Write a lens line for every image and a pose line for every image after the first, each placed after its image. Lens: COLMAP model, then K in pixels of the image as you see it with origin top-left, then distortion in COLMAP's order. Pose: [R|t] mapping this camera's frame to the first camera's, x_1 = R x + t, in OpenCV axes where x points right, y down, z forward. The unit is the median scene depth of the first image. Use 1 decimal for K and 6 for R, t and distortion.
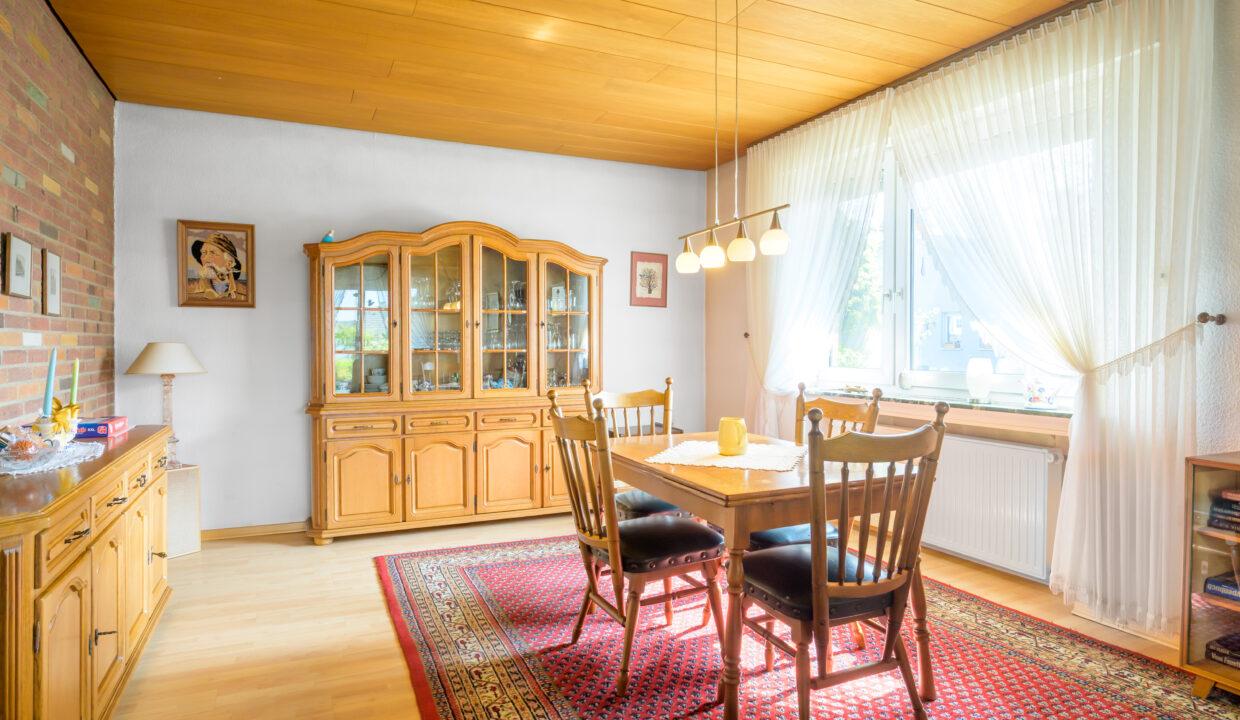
lens RADIAL K [[704.7, 0, 620.5], [0, 704.7, 355.9], [0, 0, 1]] dist [-0.000978, -0.001057]
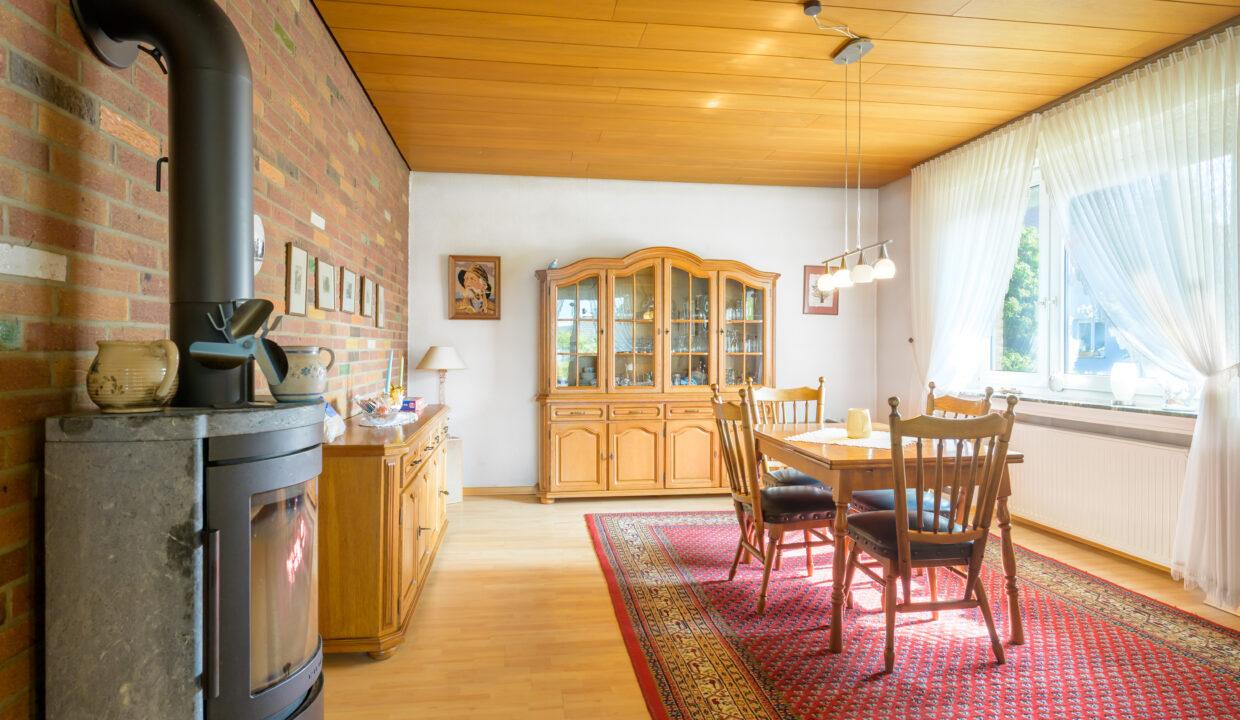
lens RADIAL K [[704.7, 0, 620.5], [0, 704.7, 355.9], [0, 0, 1]] dist [-0.000978, -0.001057]
pose [[0.958417, 0.005951, -0.285309, 0.090674], [-0.007444, 0.999964, -0.004149, 0.003406], [0.285274, 0.006100, 0.958427, -0.250910]]
